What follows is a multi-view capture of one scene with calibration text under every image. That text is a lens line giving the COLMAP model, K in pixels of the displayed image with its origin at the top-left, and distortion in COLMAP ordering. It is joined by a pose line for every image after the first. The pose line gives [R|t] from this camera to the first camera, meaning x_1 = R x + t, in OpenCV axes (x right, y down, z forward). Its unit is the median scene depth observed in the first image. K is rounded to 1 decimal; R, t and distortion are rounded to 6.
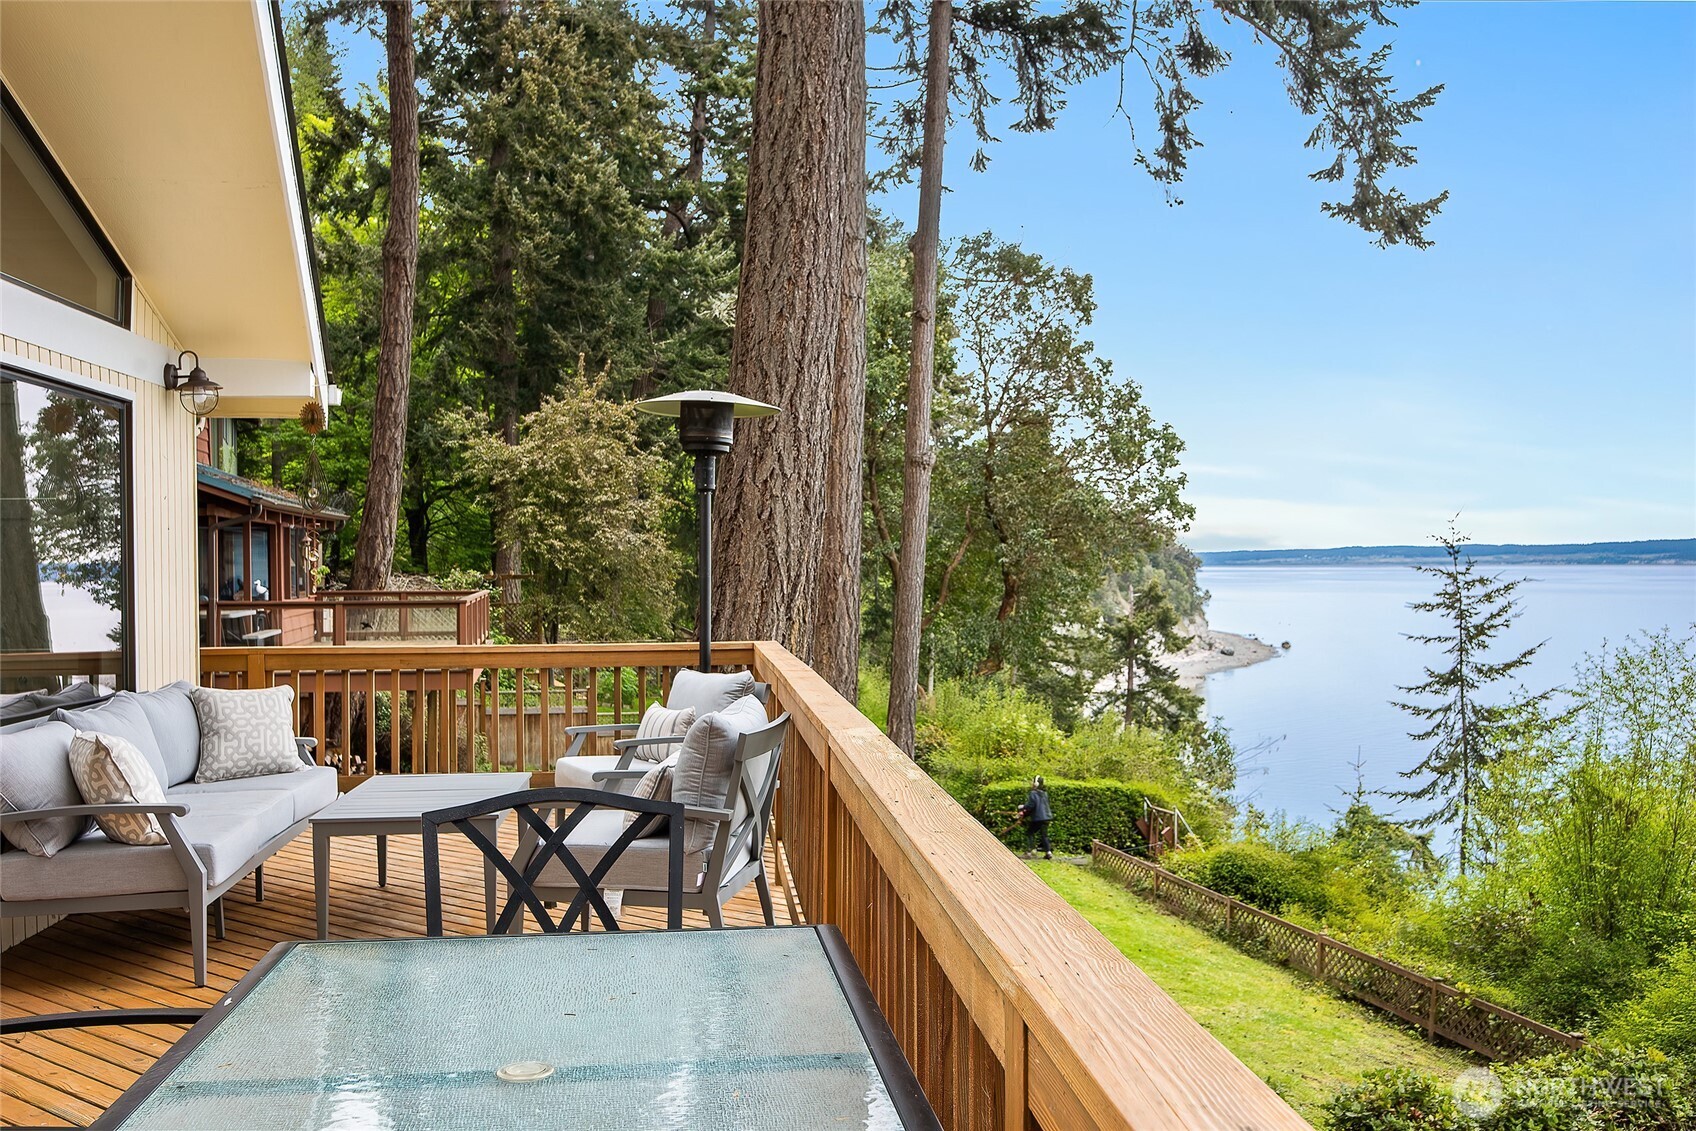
lens RADIAL K [[1614.2, 0, 848.0], [0, 1614.2, 565.5], [0, 0, 1]] dist [-0.024552, -0.009237]
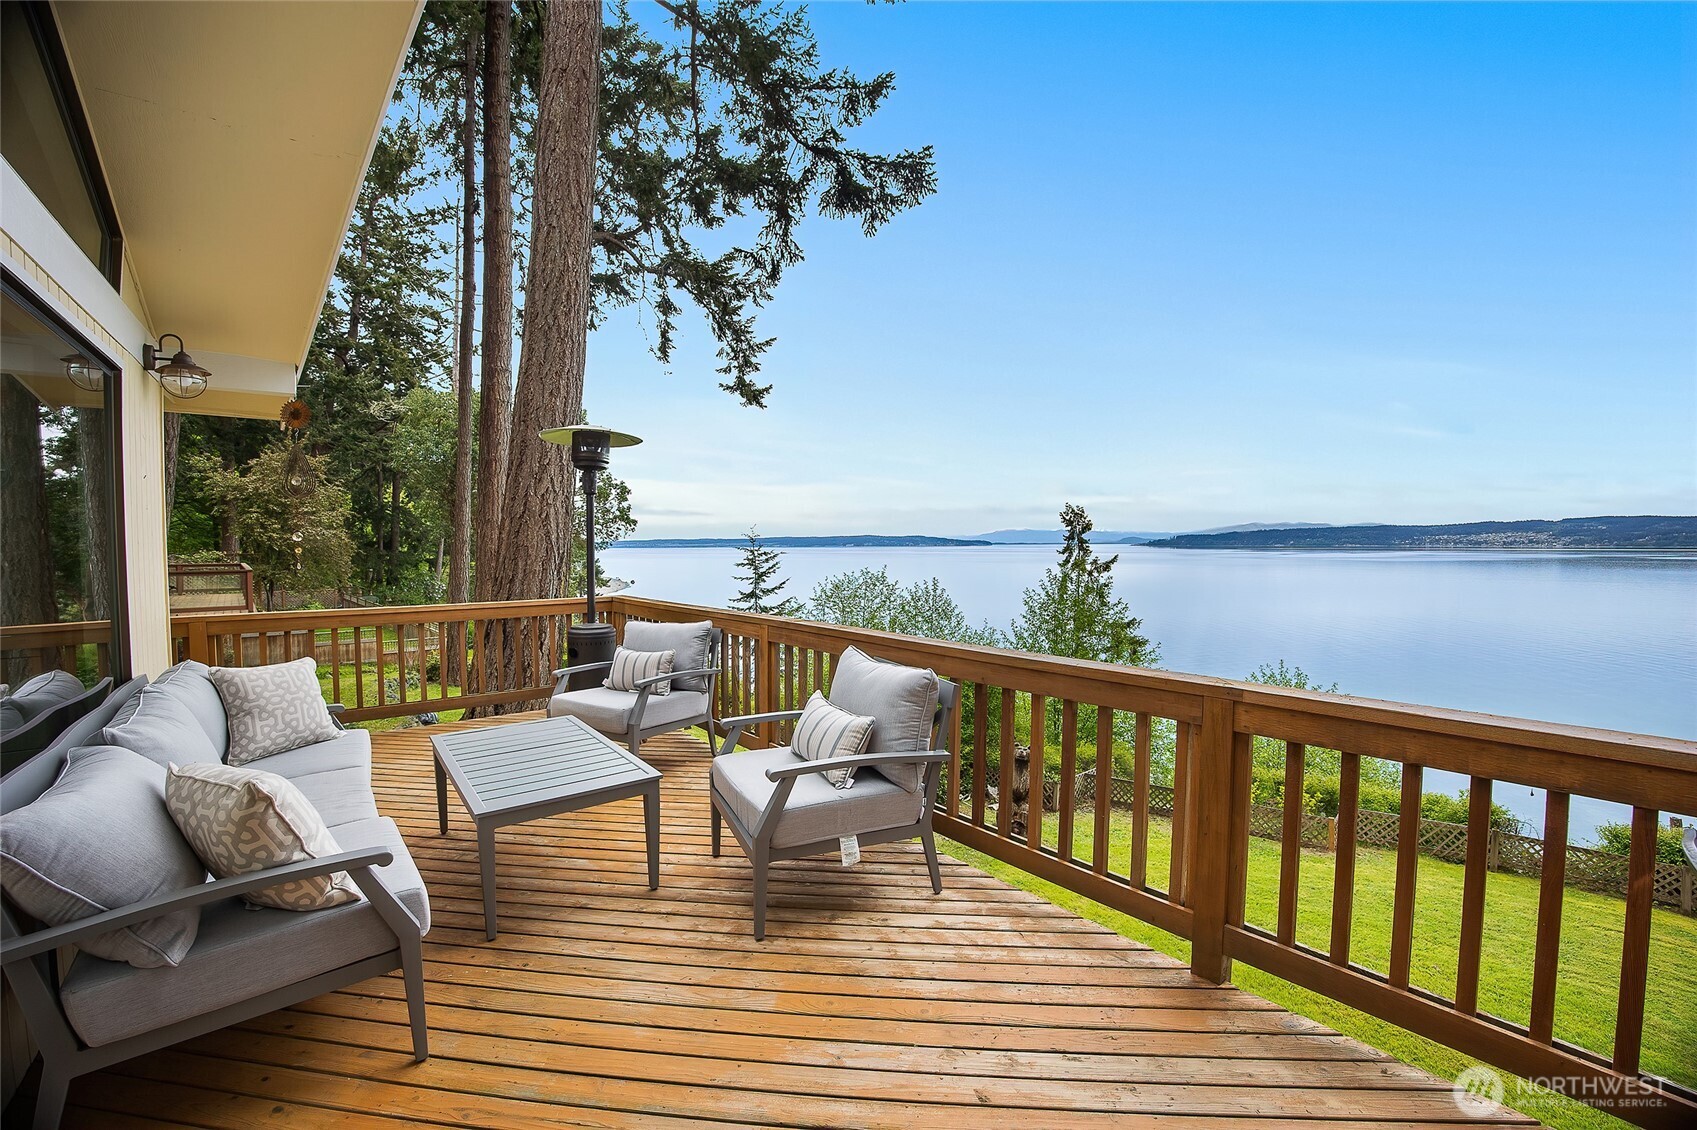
lens RADIAL K [[685.7, 0, 849.7], [0, 685.7, 560.4], [0, 0, 1]] dist [-0.068576, 0.008179]
pose [[0.835330, -0.011518, 0.549628, -0.078173], [0.001187, 0.999816, 0.019147, 0.000683], [-0.549747, -0.015341, 0.835190, 0.120242]]
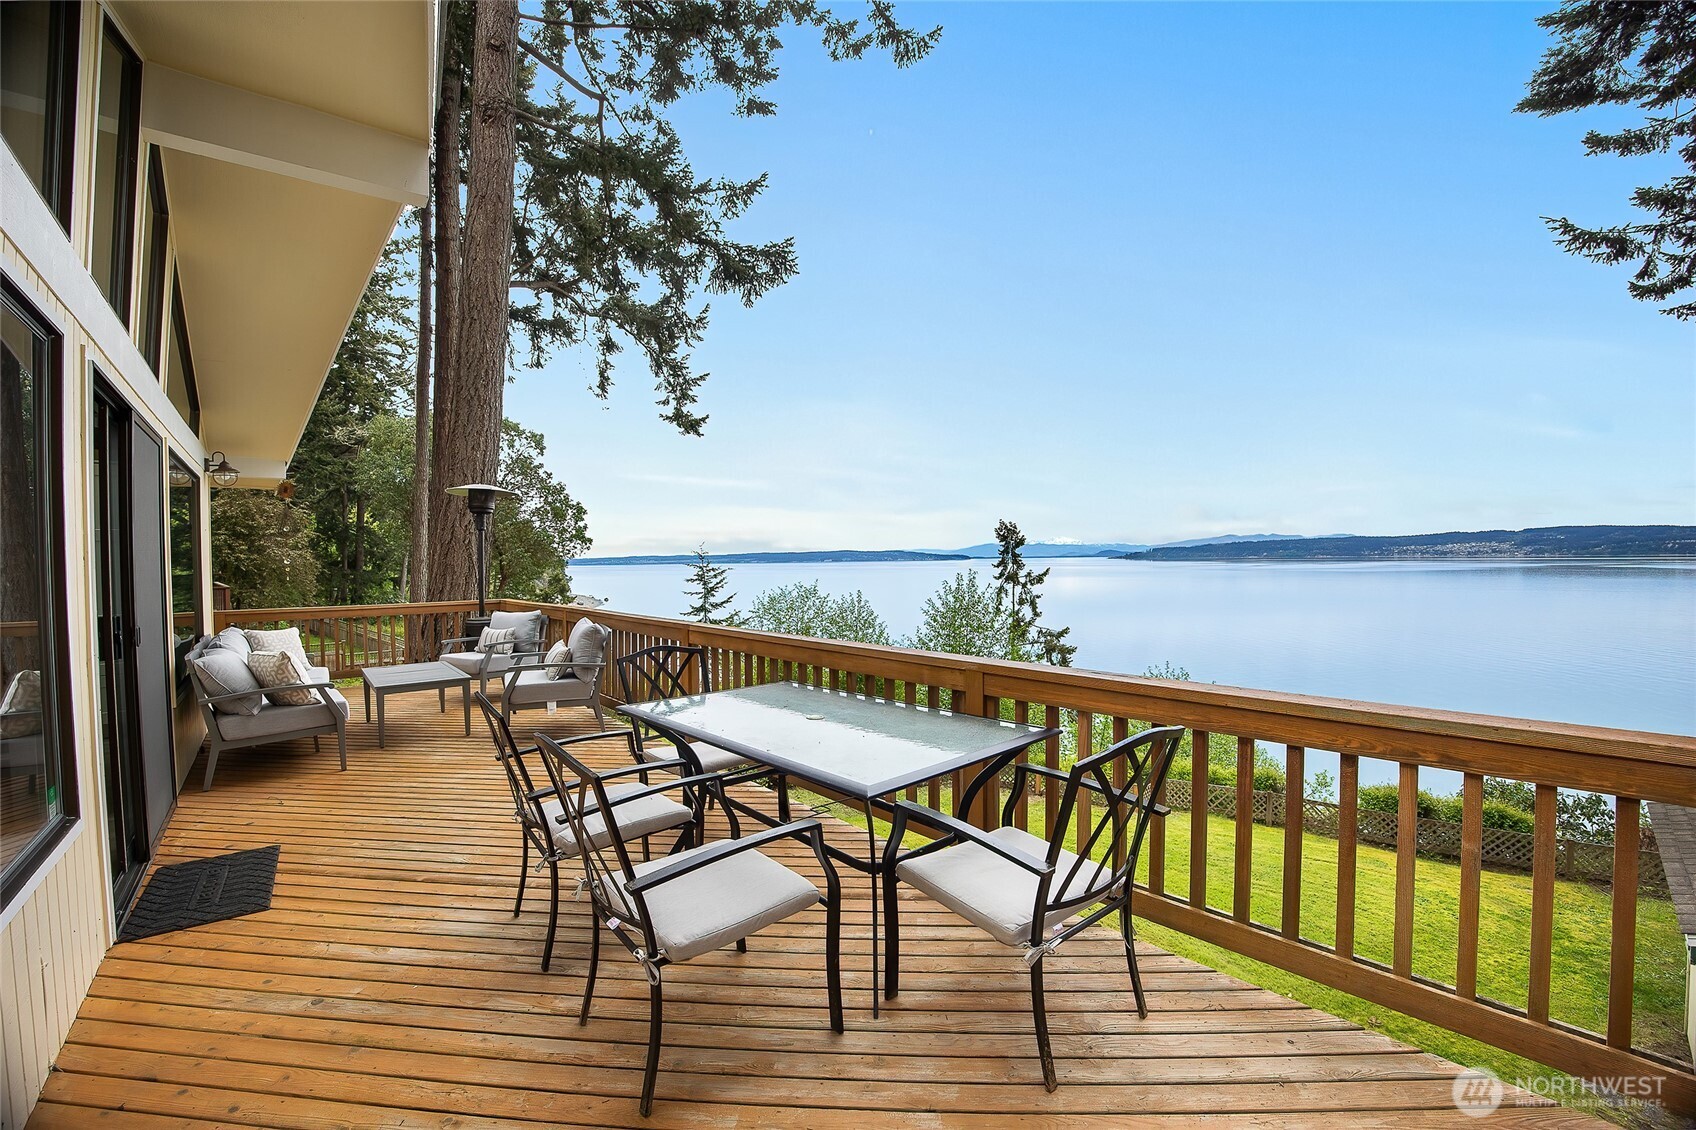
lens RADIAL K [[691.8, 0, 854.9], [0, 691.8, 563.9], [0, 0, 1]] dist [-0.062354, 0.000536]
pose [[0.814771, -0.008943, 0.579715, -0.070572], [0.009434, 0.999953, 0.002166, 0.000681], [-0.579707, 0.003704, 0.814817, -0.012627]]
